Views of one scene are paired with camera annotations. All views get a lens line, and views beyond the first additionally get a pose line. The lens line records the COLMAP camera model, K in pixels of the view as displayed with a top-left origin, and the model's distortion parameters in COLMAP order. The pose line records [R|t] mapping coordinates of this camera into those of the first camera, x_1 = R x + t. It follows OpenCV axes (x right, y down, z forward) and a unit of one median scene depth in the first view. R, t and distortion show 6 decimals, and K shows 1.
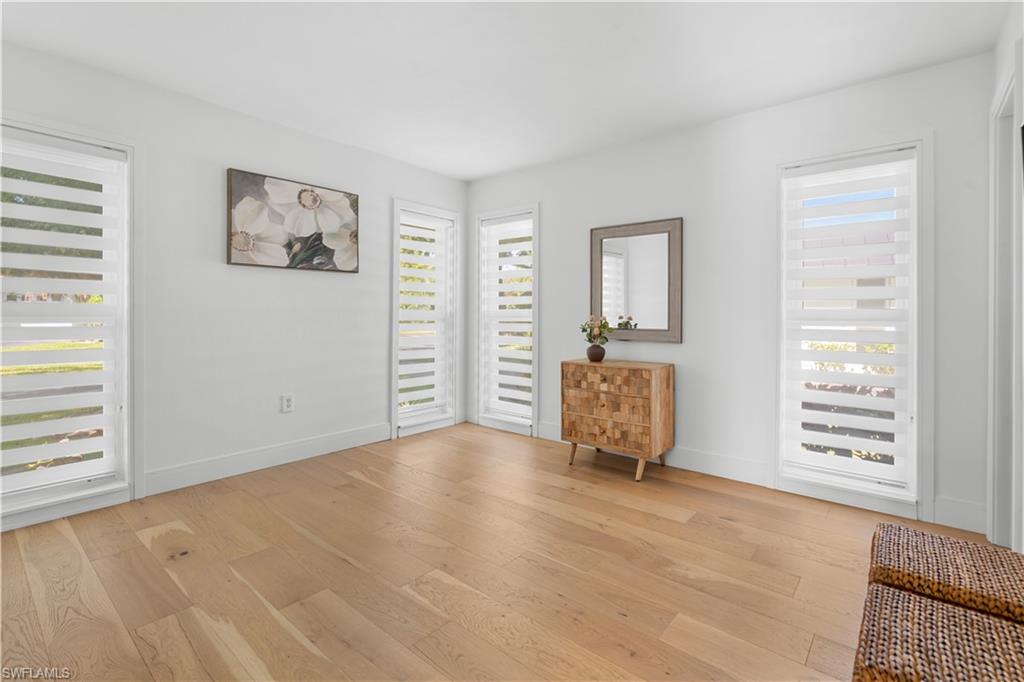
lens RADIAL K [[474.7, 0, 507.5], [0, 474.7, 315.4], [0, 0, 1]] dist [-0.003773, 0.000007]
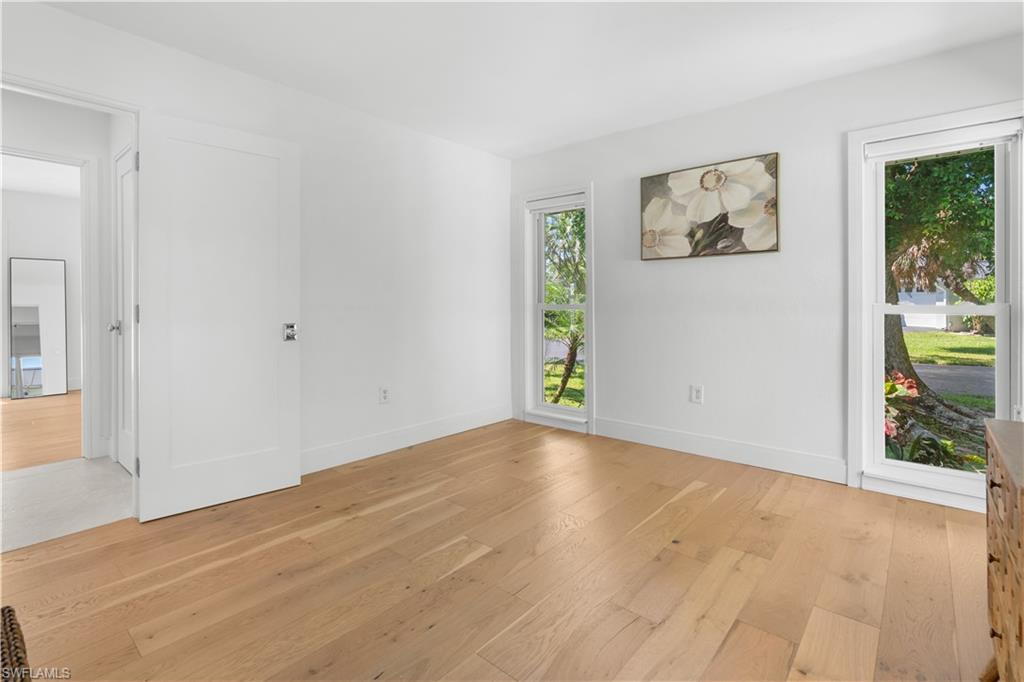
lens RADIAL K [[479.1, 0, 513.7], [0, 479.1, 307.4], [0, 0, 1]] dist [-0.001626, 0.000584]
pose [[0.003738, 0.004055, -0.999985, 0.543921], [-0.001424, 0.999991, 0.004050, 0.002019], [0.999992, 0.001409, 0.003744, 0.632855]]
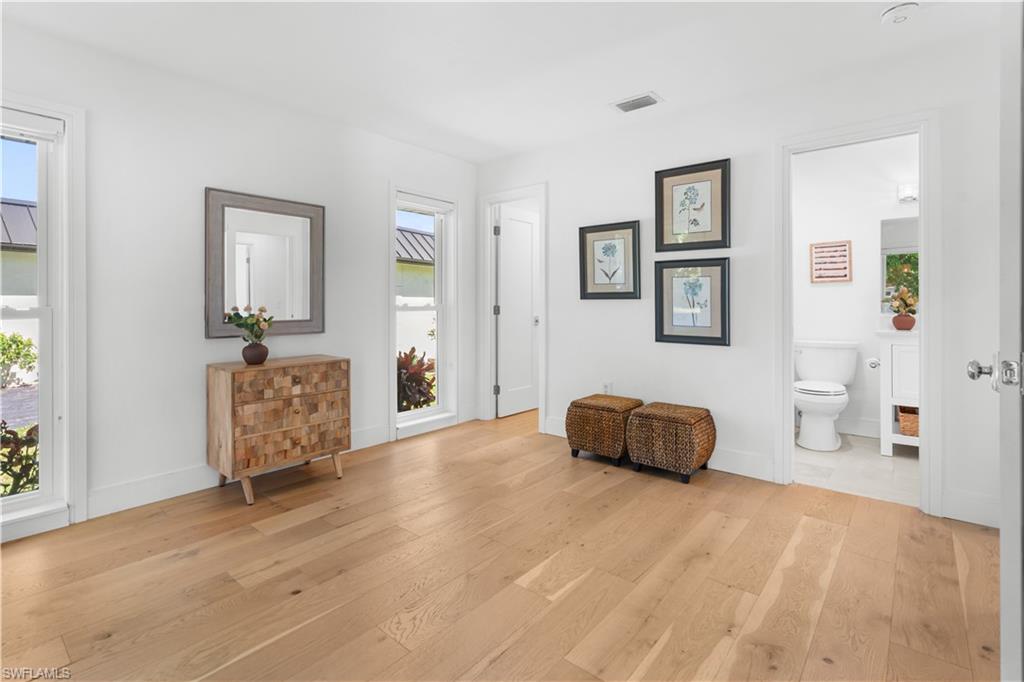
lens RADIAL K [[487.4, 0, 515.8], [0, 487.4, 300.0], [0, 0, 1]] dist [-0.003304, -0.000156]
pose [[-0.017614, 0.000775, 0.999845, -0.663490], [0.006133, 0.999981, -0.000667, -0.006545], [-0.999826, 0.006121, -0.017618, 0.614087]]
